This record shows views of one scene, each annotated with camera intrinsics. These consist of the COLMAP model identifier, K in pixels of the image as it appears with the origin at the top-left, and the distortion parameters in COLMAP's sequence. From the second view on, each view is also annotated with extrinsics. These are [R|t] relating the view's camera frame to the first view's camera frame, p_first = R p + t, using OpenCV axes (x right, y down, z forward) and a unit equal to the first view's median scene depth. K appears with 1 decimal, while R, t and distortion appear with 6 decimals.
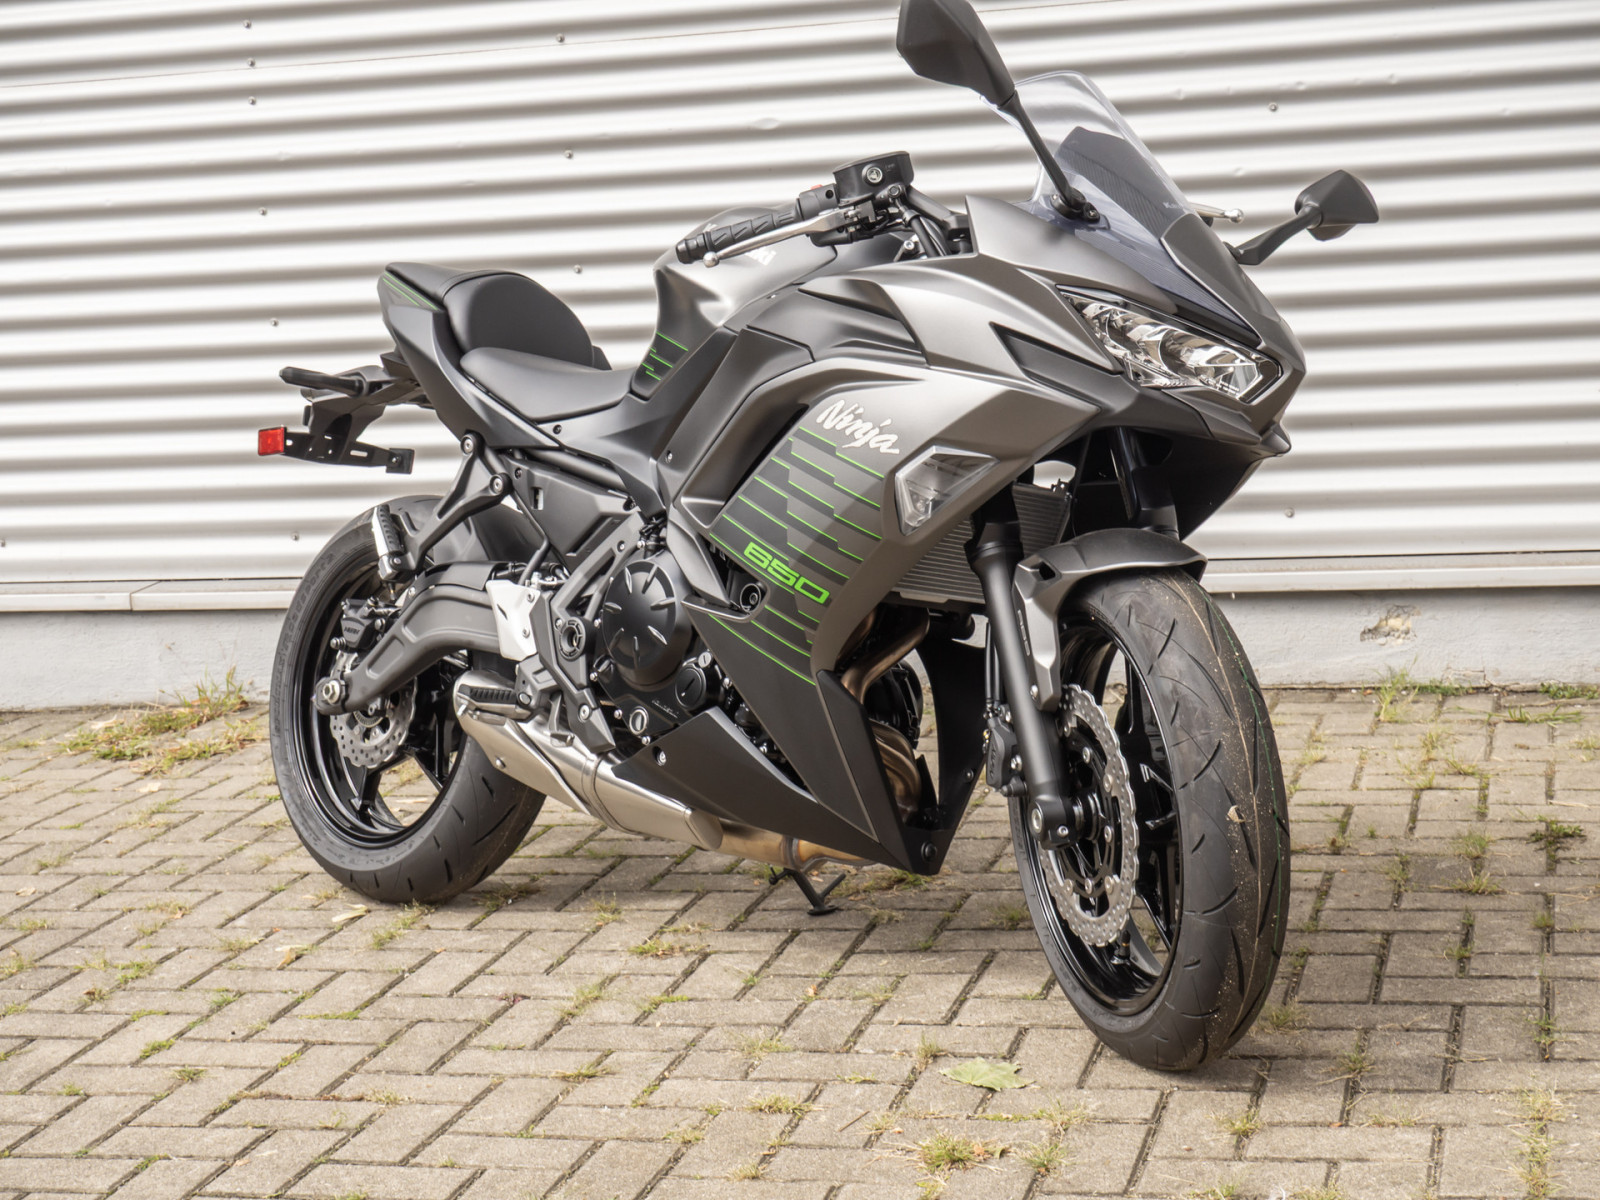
lens RADIAL K [[2673.1, 0, 799.7], [0, 2673.1, 588.8], [0, 0, 1]] dist [0.044896, 0.000000]
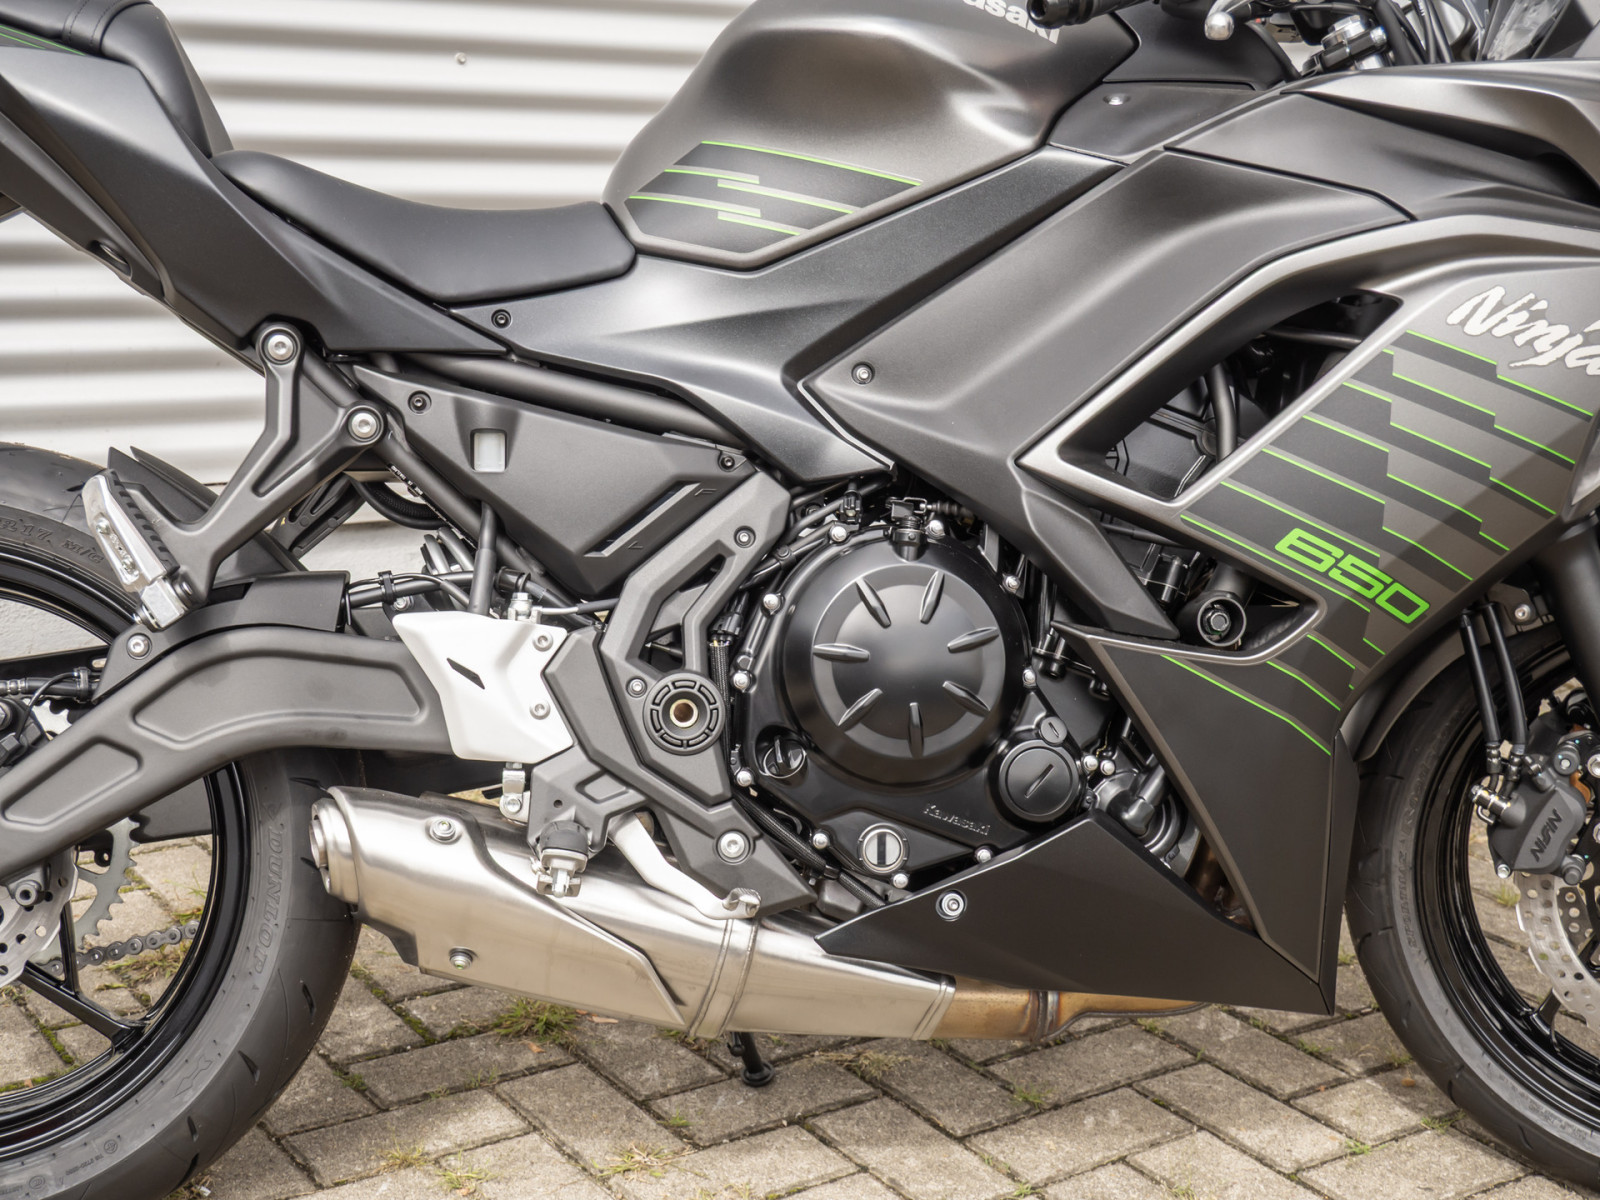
lens RADIAL K [[2201.4, 0, 787.6], [0, 2201.4, 610.5], [0, 0, 1]] dist [0.033988, 0.000000]
pose [[0.625391, -0.089833, 0.775124, -0.446425], [0.028319, 0.995310, 0.092503, -0.045631], [-0.779798, -0.035899, 0.625001, 0.761275]]
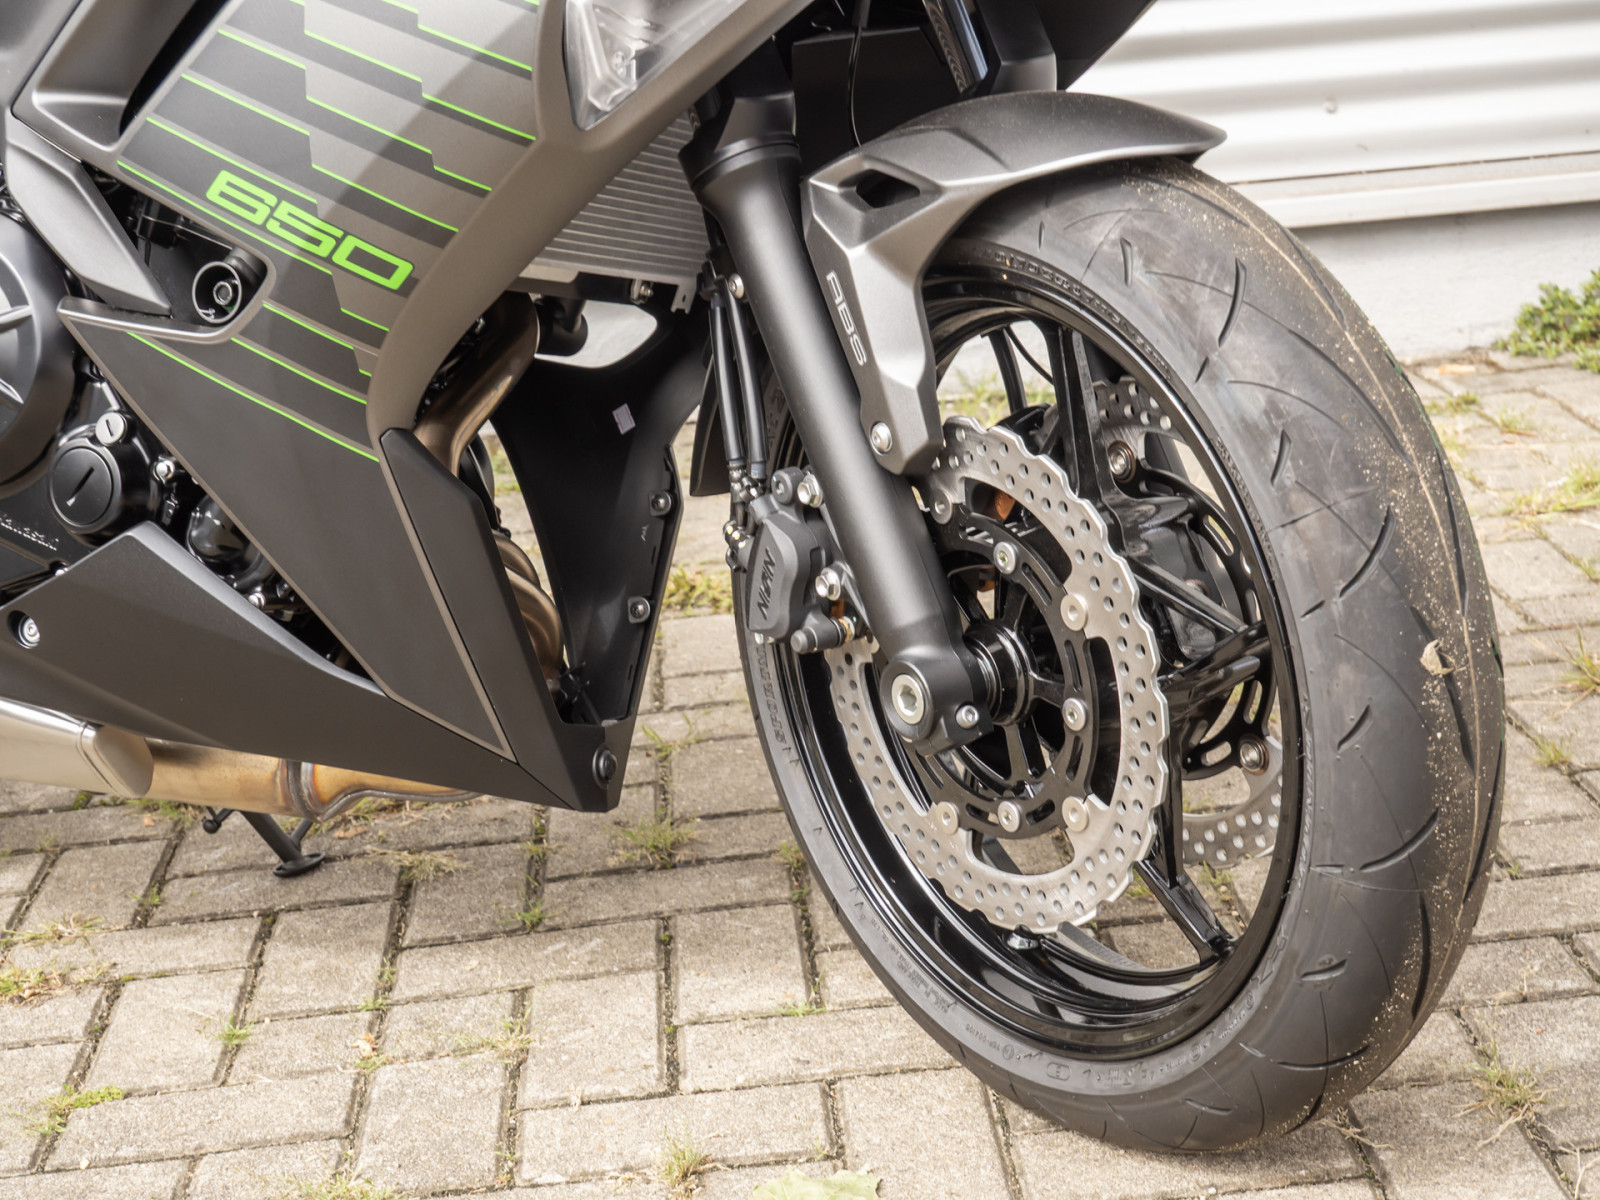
lens RADIAL K [[2914.0, 0, 799.9], [0, 2914.0, 613.2], [0, 0, 1]] dist [0.013825, 0.000000]
pose [[0.946523, -0.096919, 0.307736, -0.085261], [0.066038, 0.991819, 0.109247, 0.010305], [-0.315807, -0.083082, 0.945179, 0.457974]]
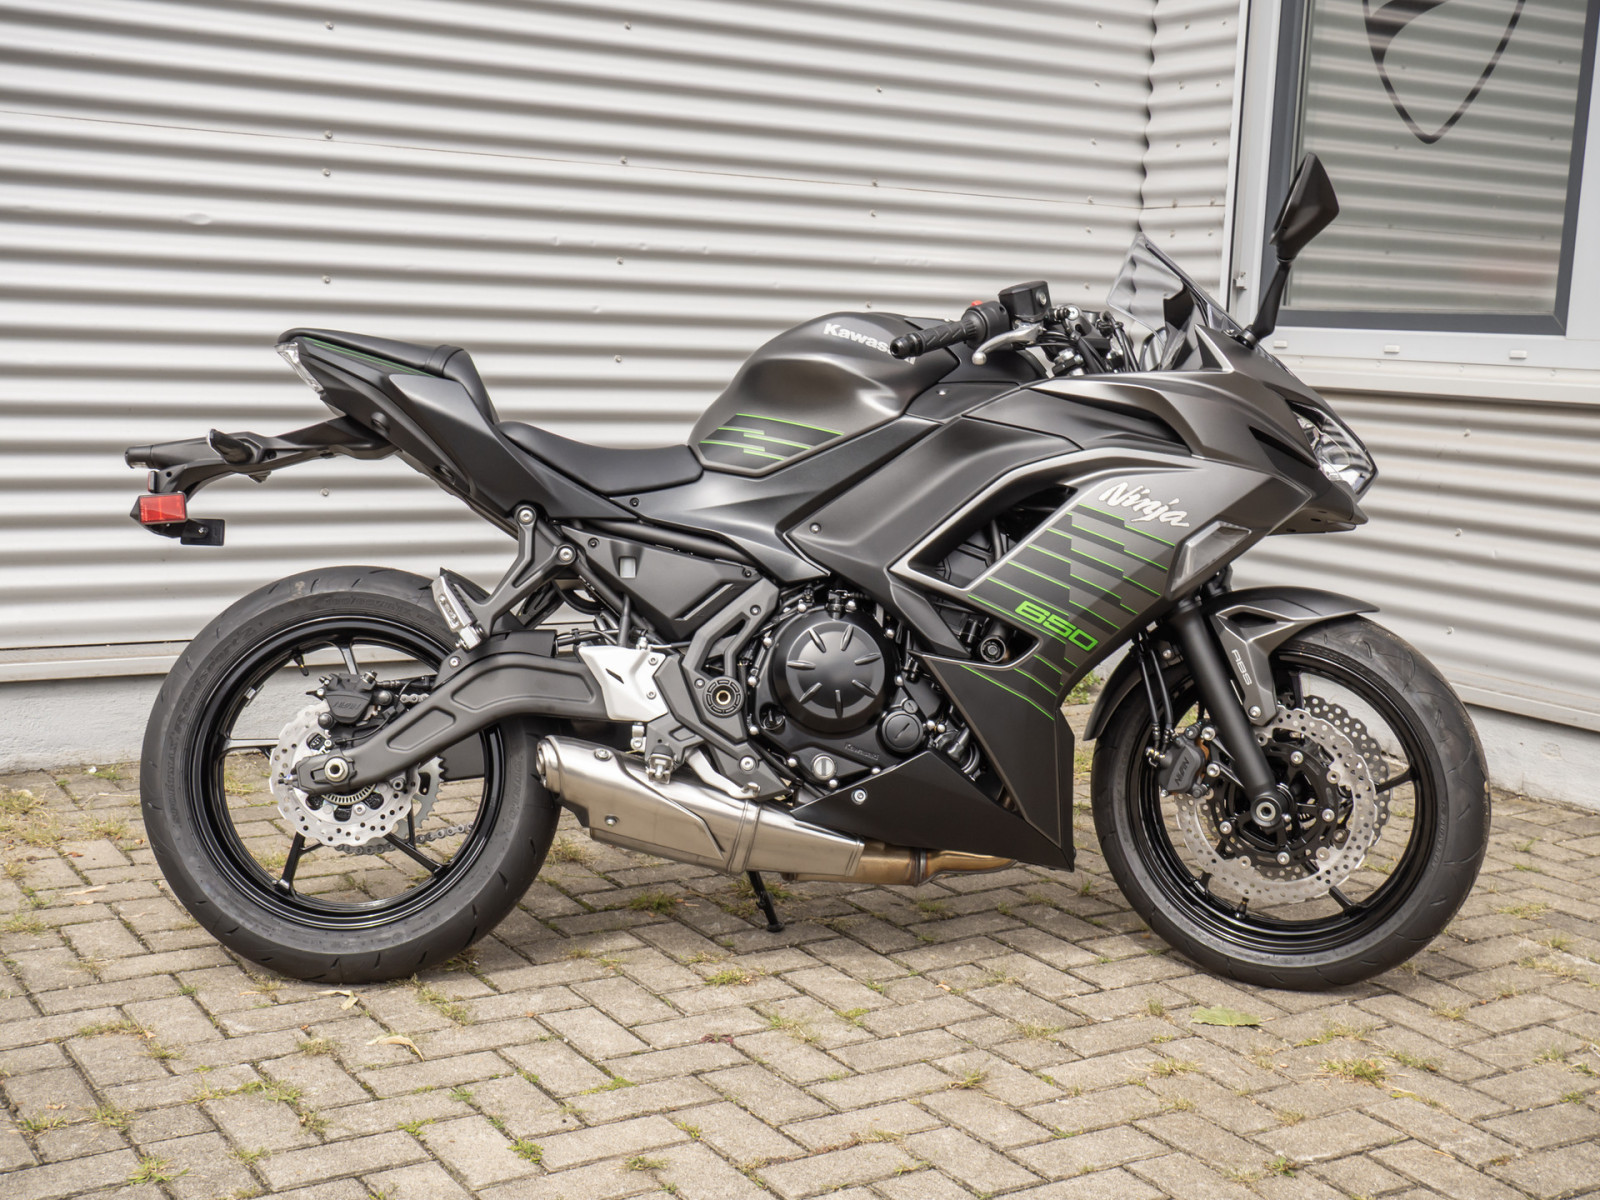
lens RADIAL K [[2003.2, 0, 800.7], [0, 2003.2, 609.2], [0, 0, 1]] dist [0.003678, 0.000000]
pose [[0.667182, -0.010524, 0.744820, -0.714381], [0.031637, 0.999398, -0.014219, -0.004309], [-0.744223, 0.033051, 0.667113, 0.472781]]
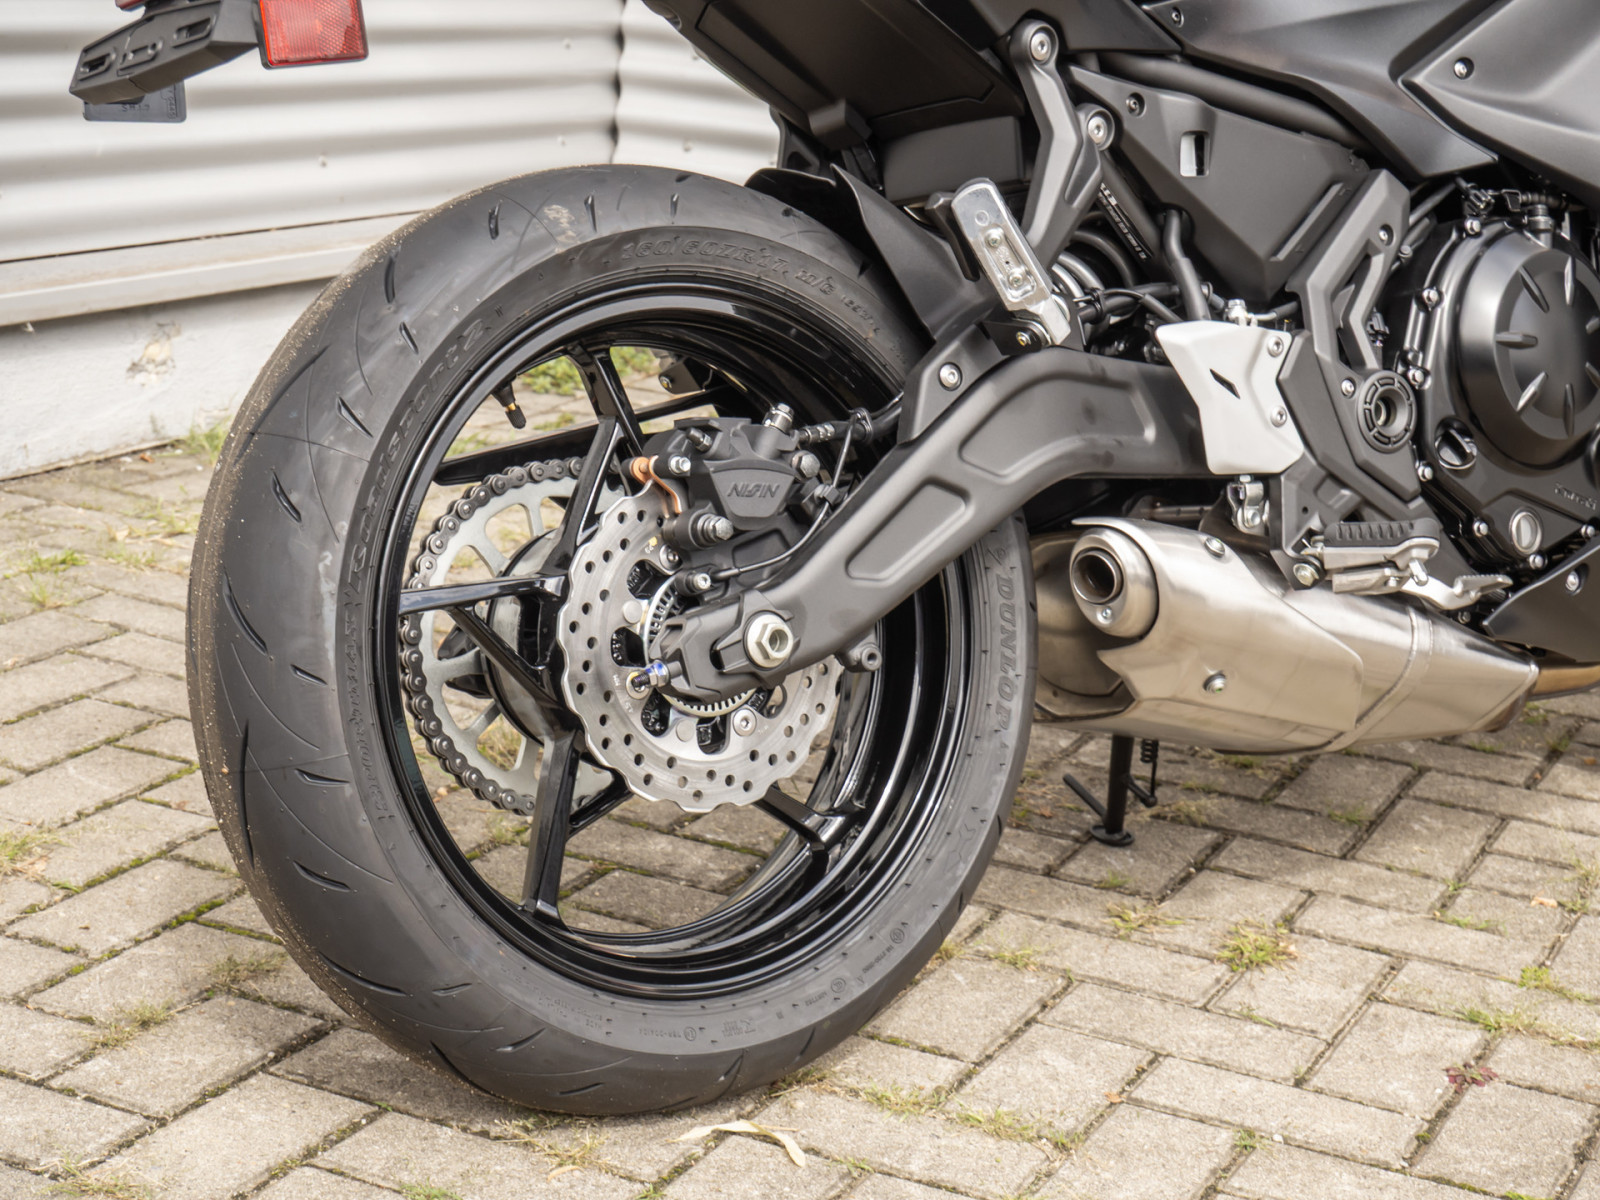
lens RADIAL K [[3016.5, 0, 800.4], [0, 3016.5, 604.5], [0, 0, 1]] dist [0.030781, 0.000000]
pose [[0.143892, -0.161199, 0.976376, -0.756247], [0.059984, 0.986250, 0.153989, -0.047000], [-0.987774, 0.036410, 0.151583, 1.104000]]
